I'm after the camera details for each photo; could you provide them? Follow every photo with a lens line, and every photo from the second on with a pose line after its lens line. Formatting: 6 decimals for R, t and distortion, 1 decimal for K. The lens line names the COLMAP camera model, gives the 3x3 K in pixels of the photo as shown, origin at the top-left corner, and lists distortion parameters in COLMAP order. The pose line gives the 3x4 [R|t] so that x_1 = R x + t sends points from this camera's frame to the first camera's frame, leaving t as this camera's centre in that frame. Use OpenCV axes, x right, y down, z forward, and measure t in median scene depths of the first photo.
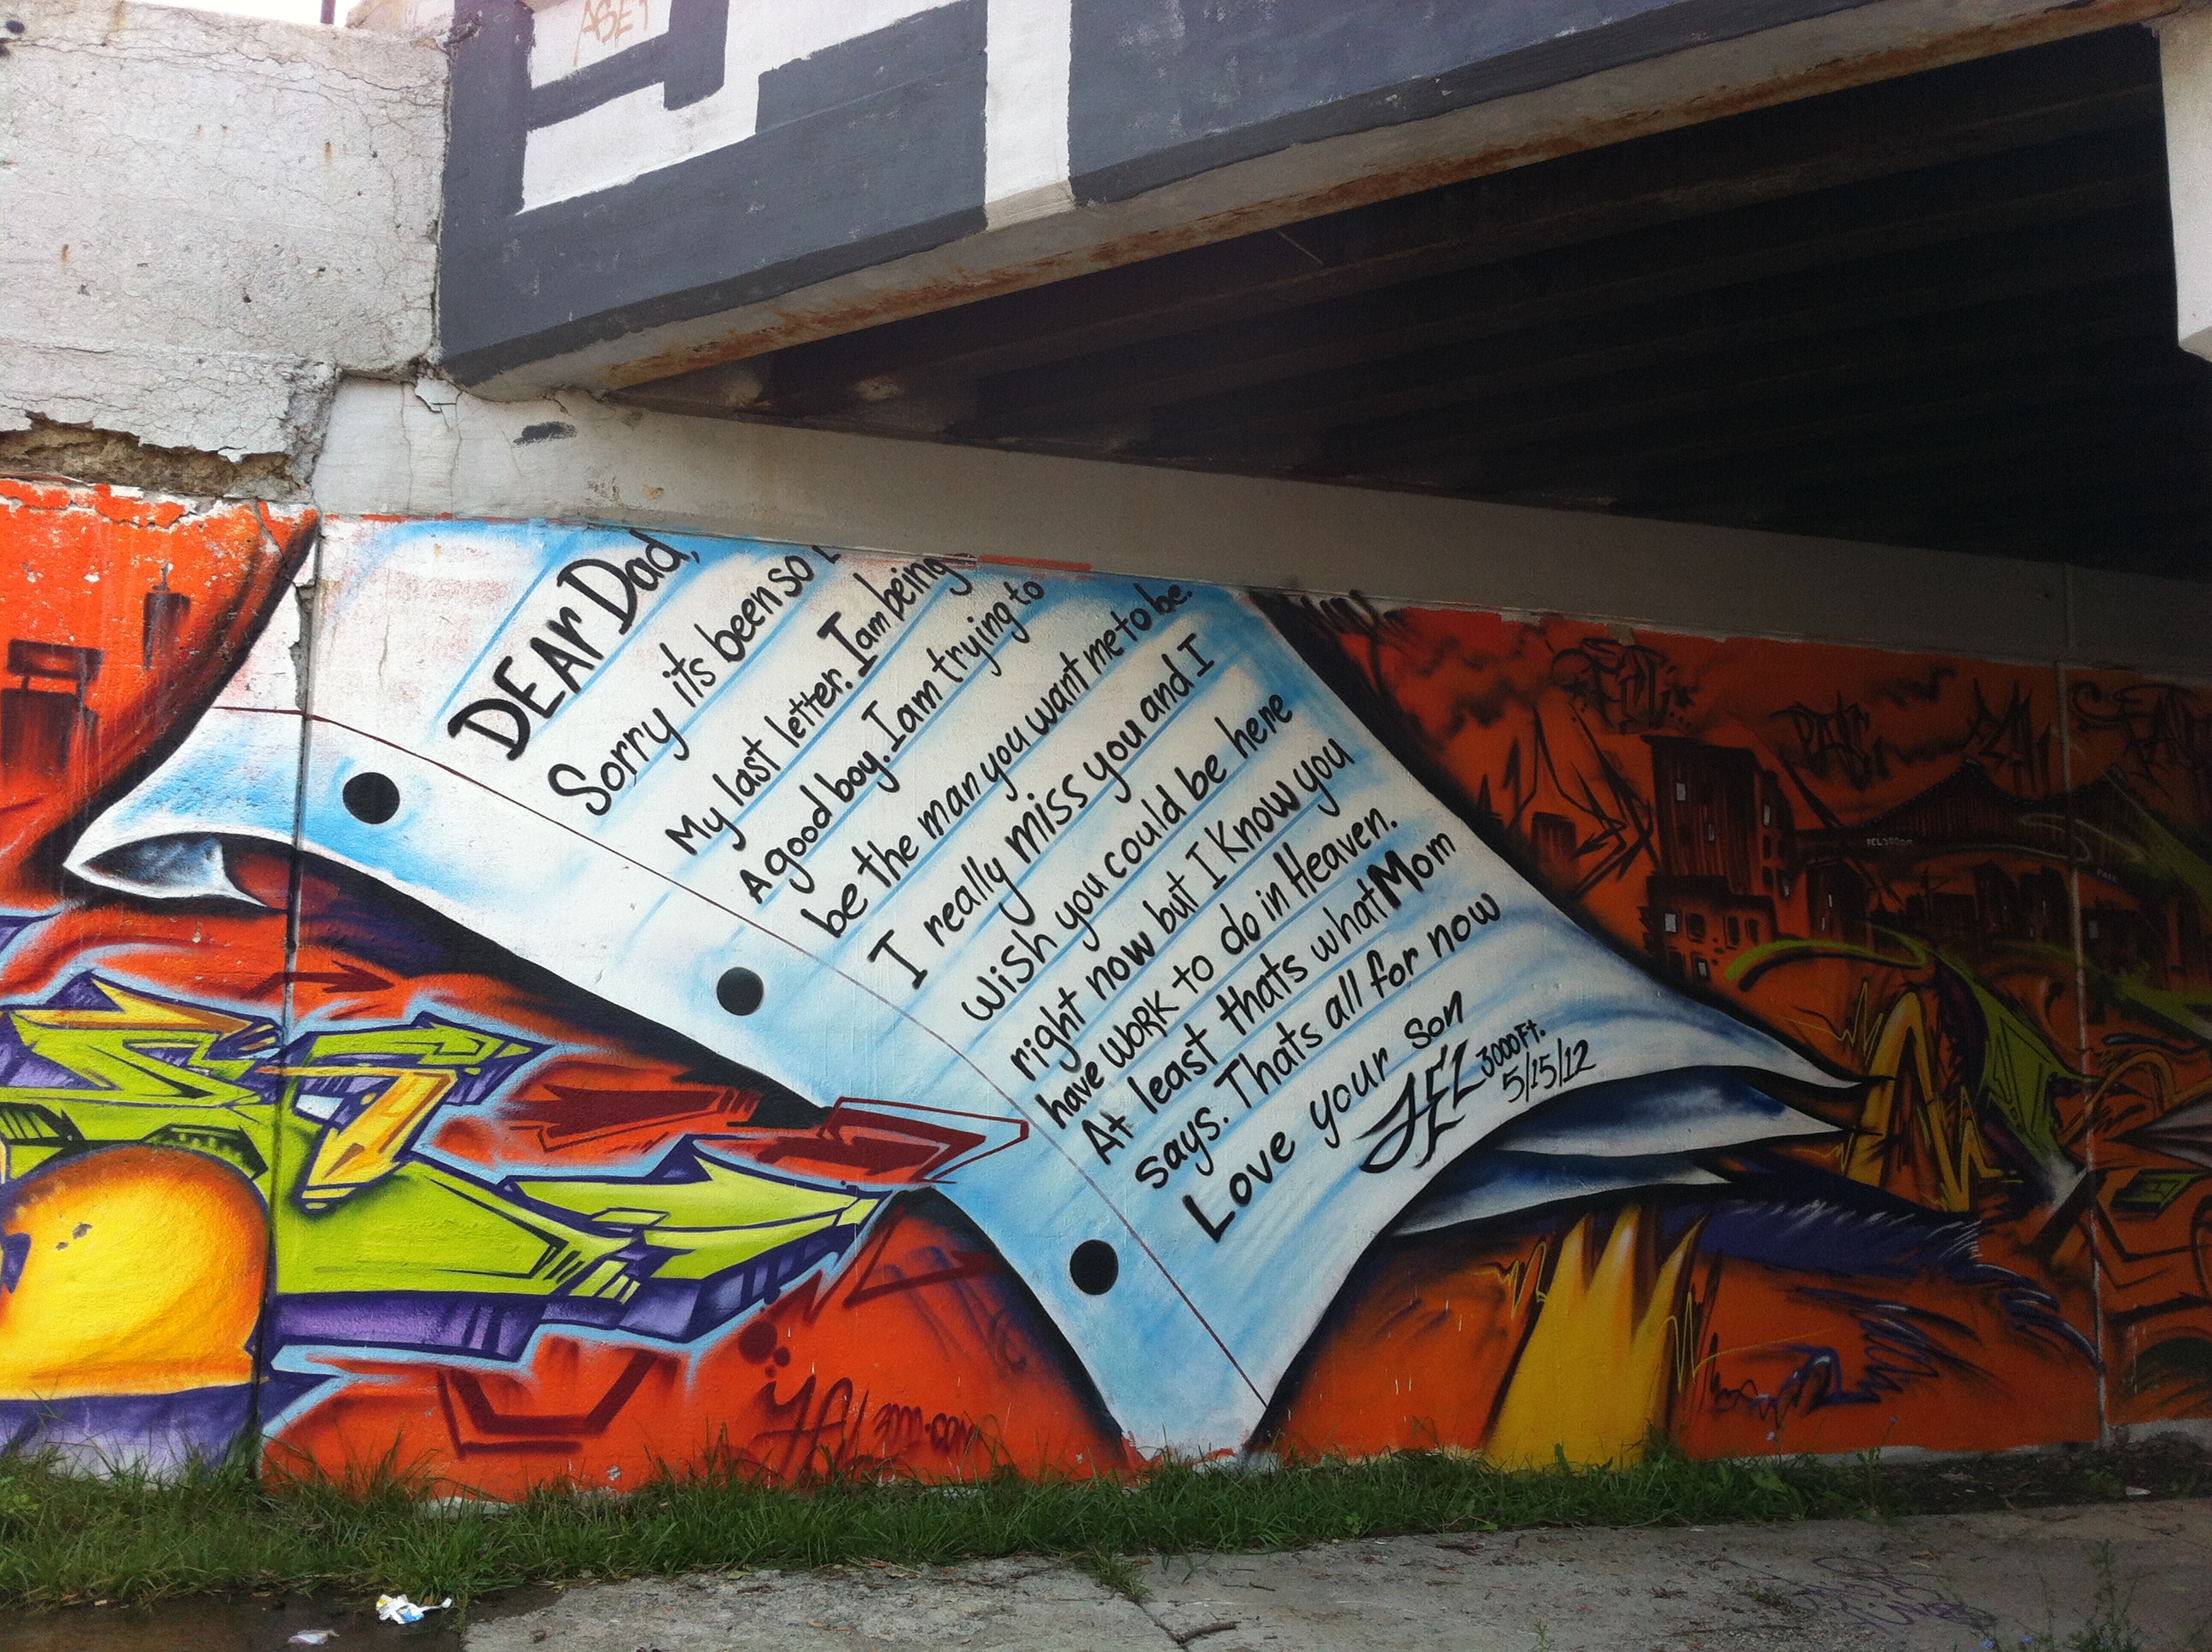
lens RADIAL K [[2158.1, 0, 1106.0], [0, 2158.1, 826.0], [0, 0, 1]] dist [0.109827, -0.369915]
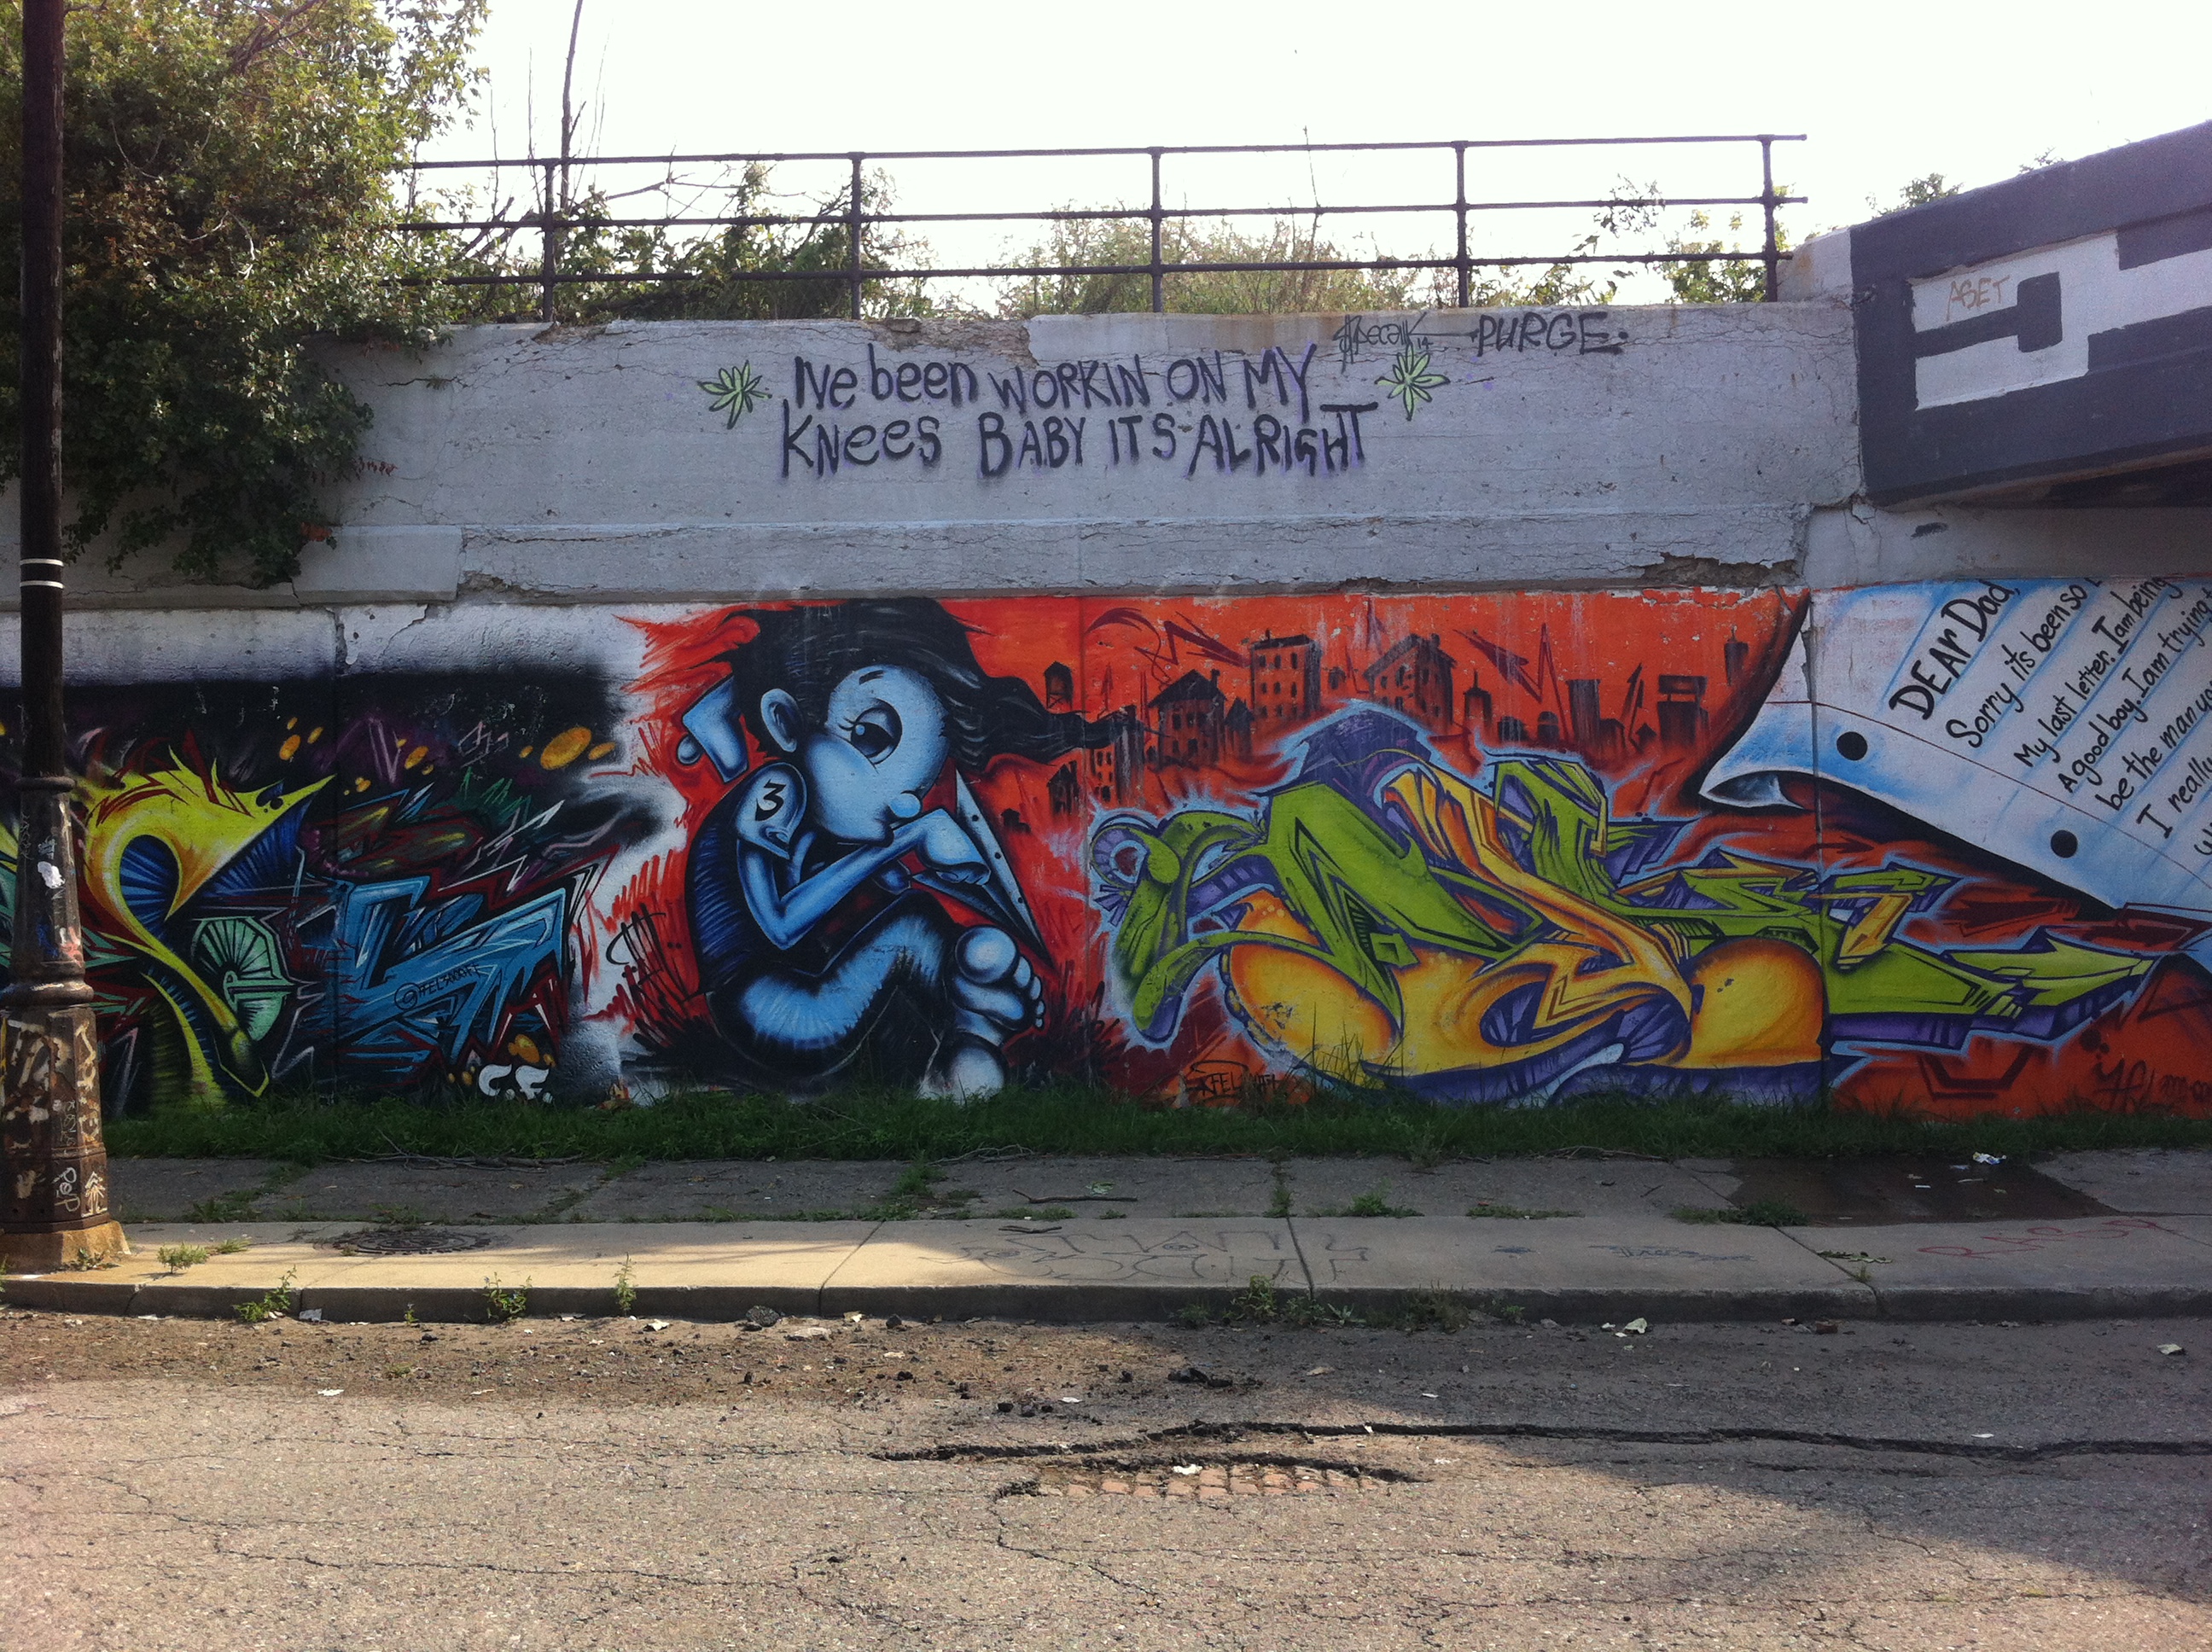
lens RADIAL K [[2158.1, 0, 1106.0], [0, 2158.1, 826.0], [0, 0, 1]] dist [0.109827, -0.369915]
pose [[0.943976, -0.038855, -0.327718, -0.332894], [0.068838, 0.994384, 0.080388, -0.135619], [0.322754, -0.098443, 0.941349, -0.920261]]
